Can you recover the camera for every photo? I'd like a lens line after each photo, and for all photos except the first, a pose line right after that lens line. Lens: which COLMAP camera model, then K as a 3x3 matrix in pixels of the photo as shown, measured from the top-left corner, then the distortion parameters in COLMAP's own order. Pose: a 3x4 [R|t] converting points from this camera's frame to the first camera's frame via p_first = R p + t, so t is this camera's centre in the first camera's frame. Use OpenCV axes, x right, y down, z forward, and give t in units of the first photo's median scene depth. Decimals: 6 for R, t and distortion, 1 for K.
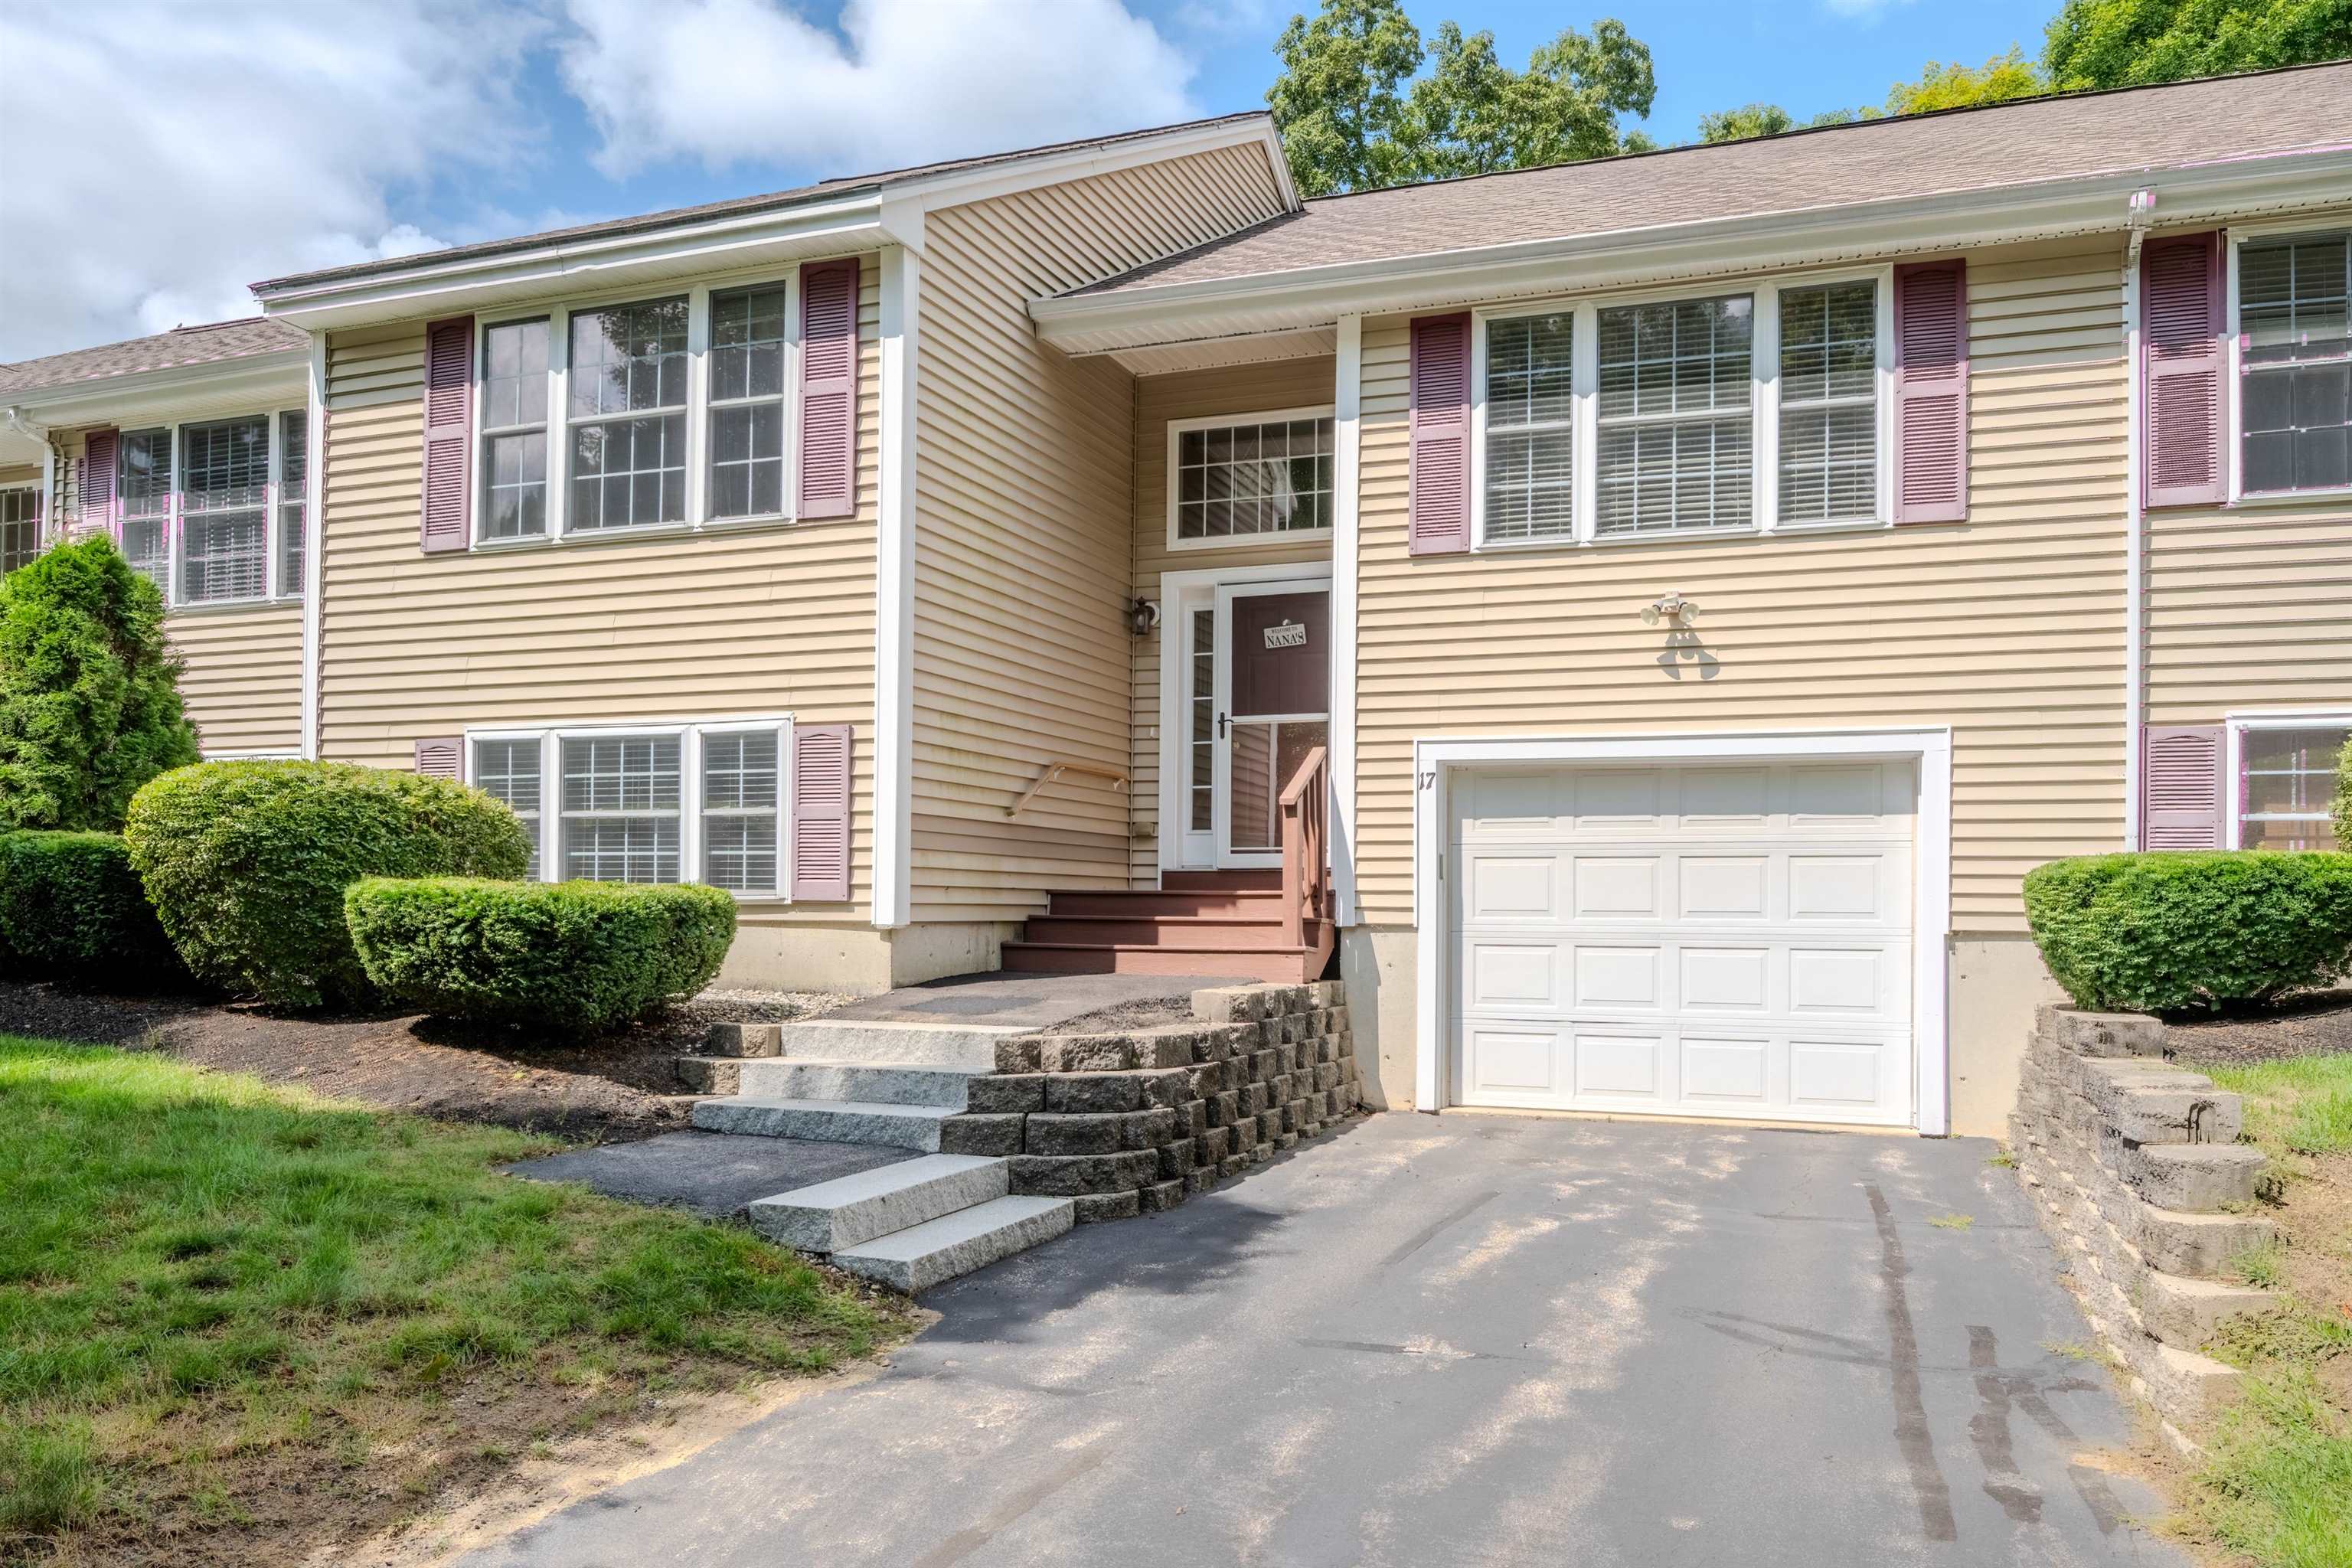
lens RADIAL K [[1689.8, 0, 1174.8], [0, 1689.8, 846.2], [0, 0, 1]] dist [-0.022887, -0.003735]
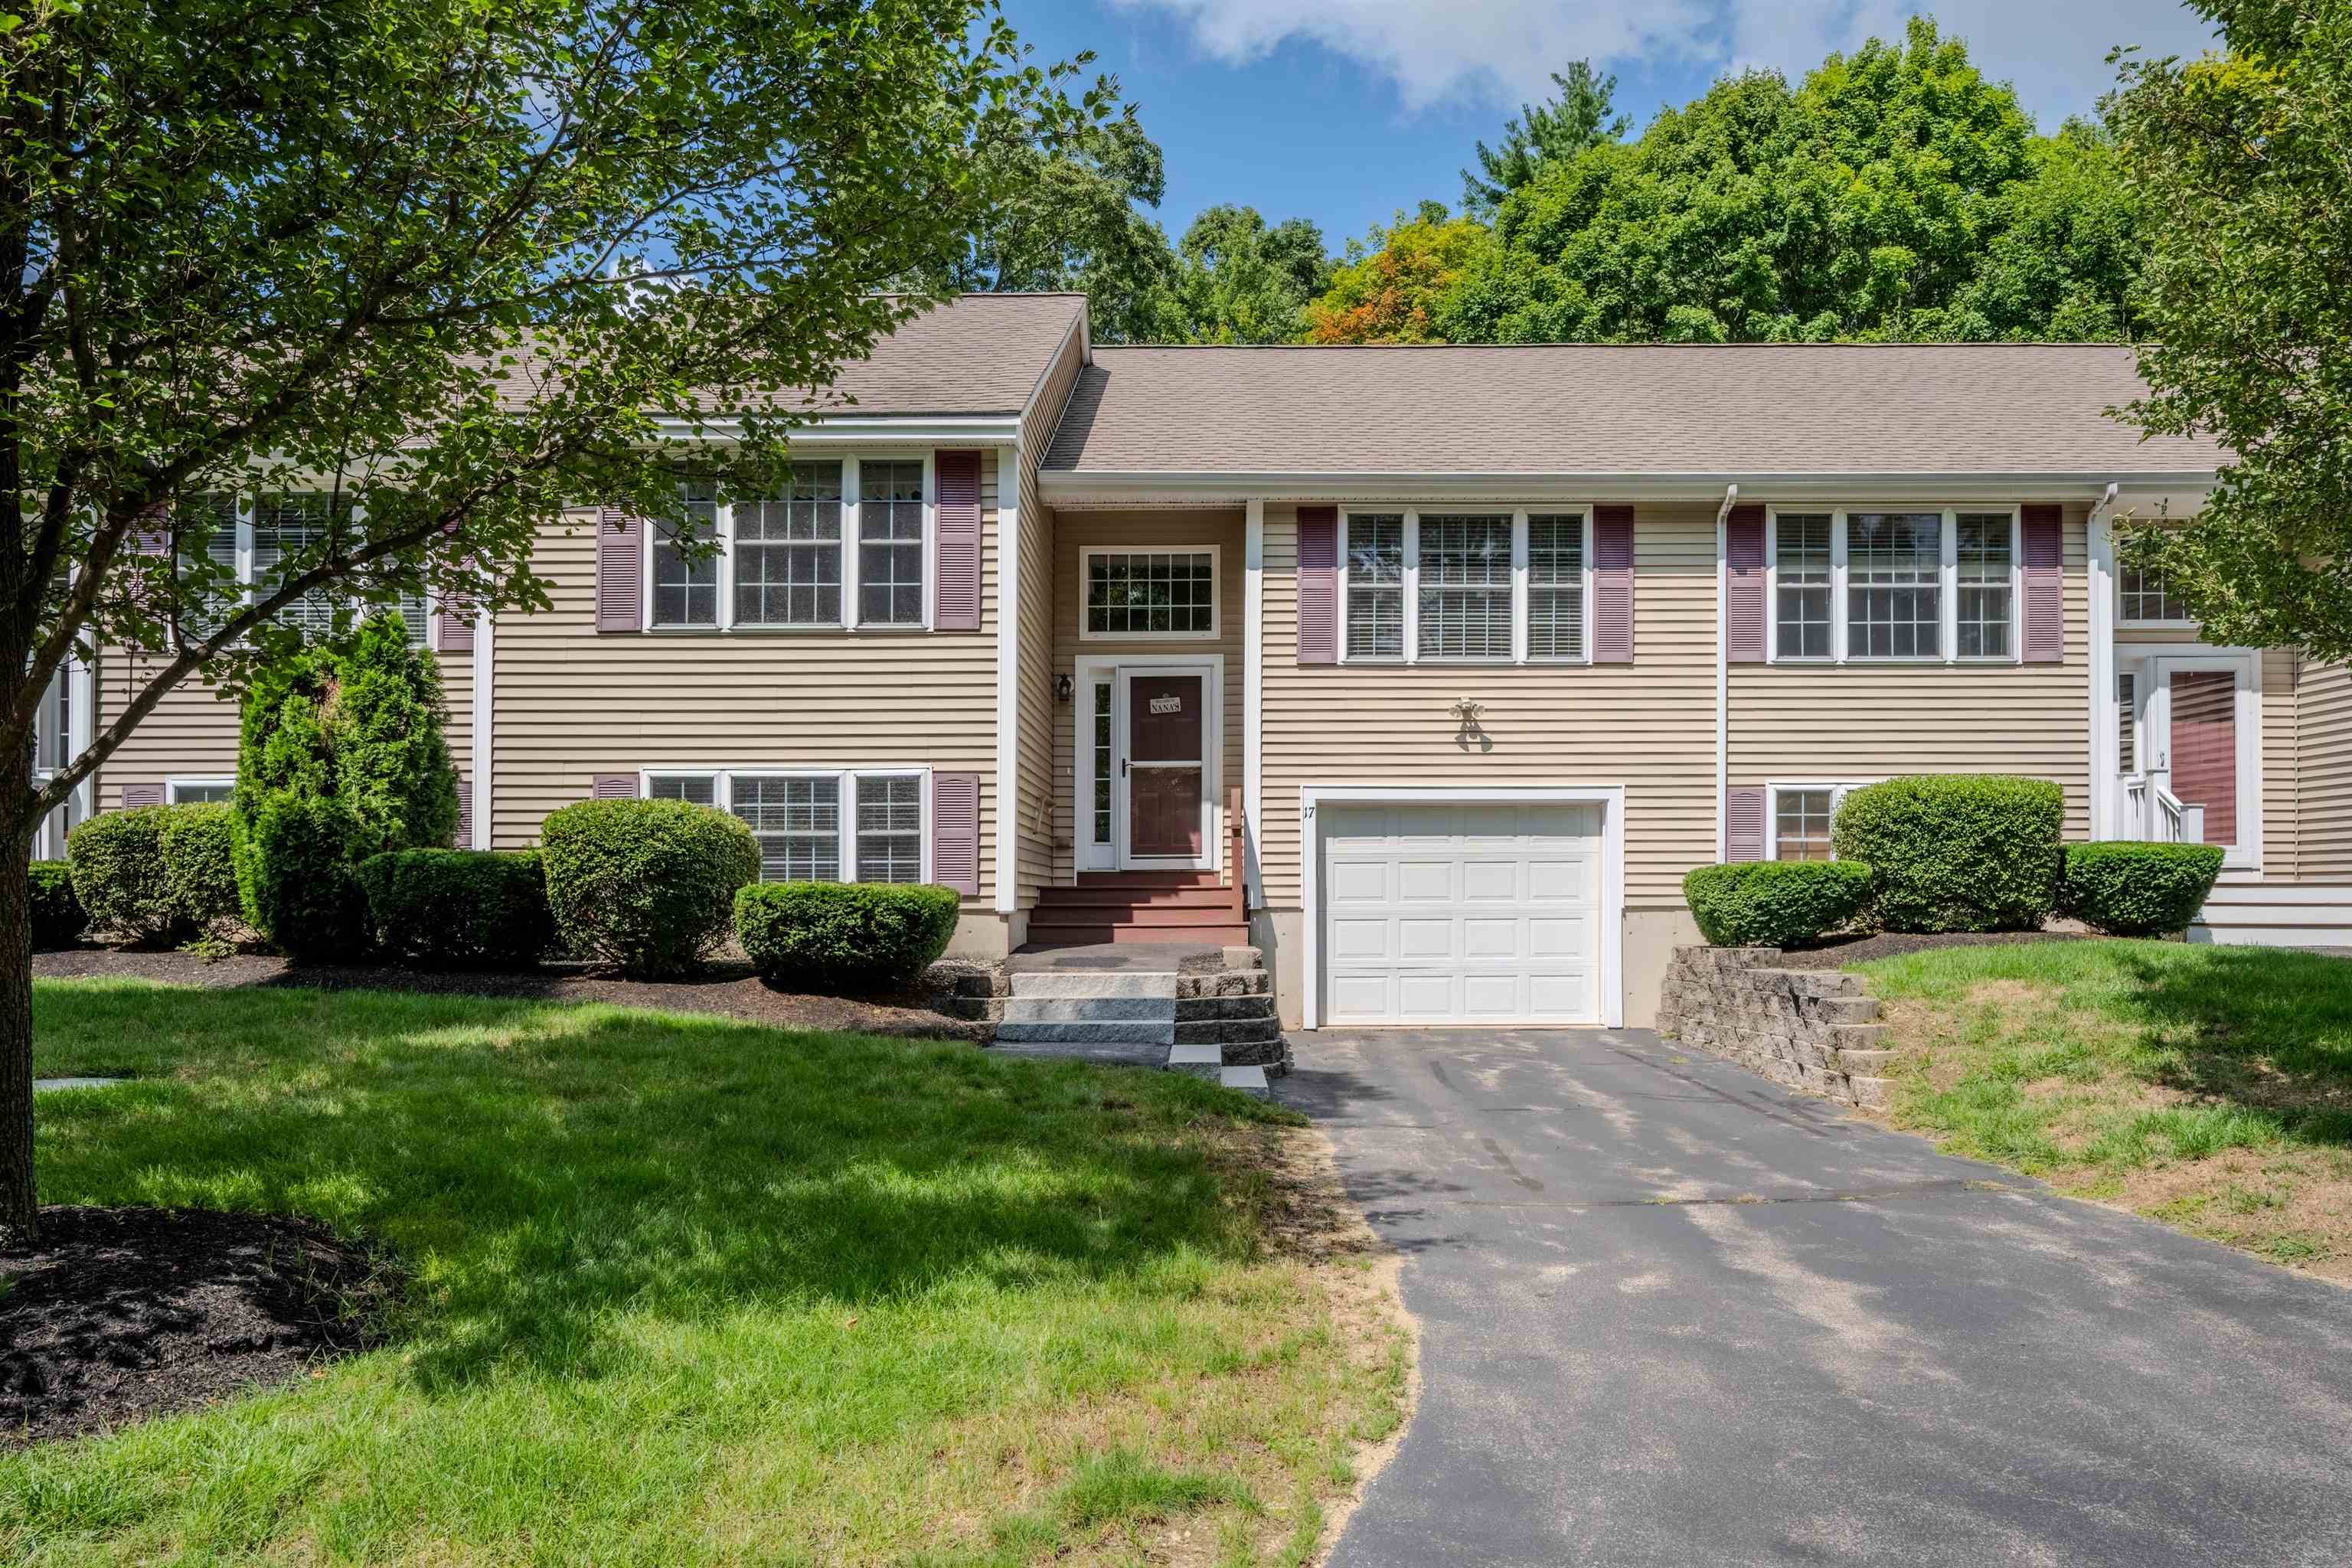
lens RADIAL K [[1689.8, 0, 1174.8], [0, 1689.8, 846.2], [0, 0, 1]] dist [-0.022887, -0.003735]
pose [[0.938017, -0.000049, 0.346588, -0.520165], [-0.001371, 0.999992, 0.003852, -0.014820], [-0.346585, -0.004089, 0.938009, -0.409417]]
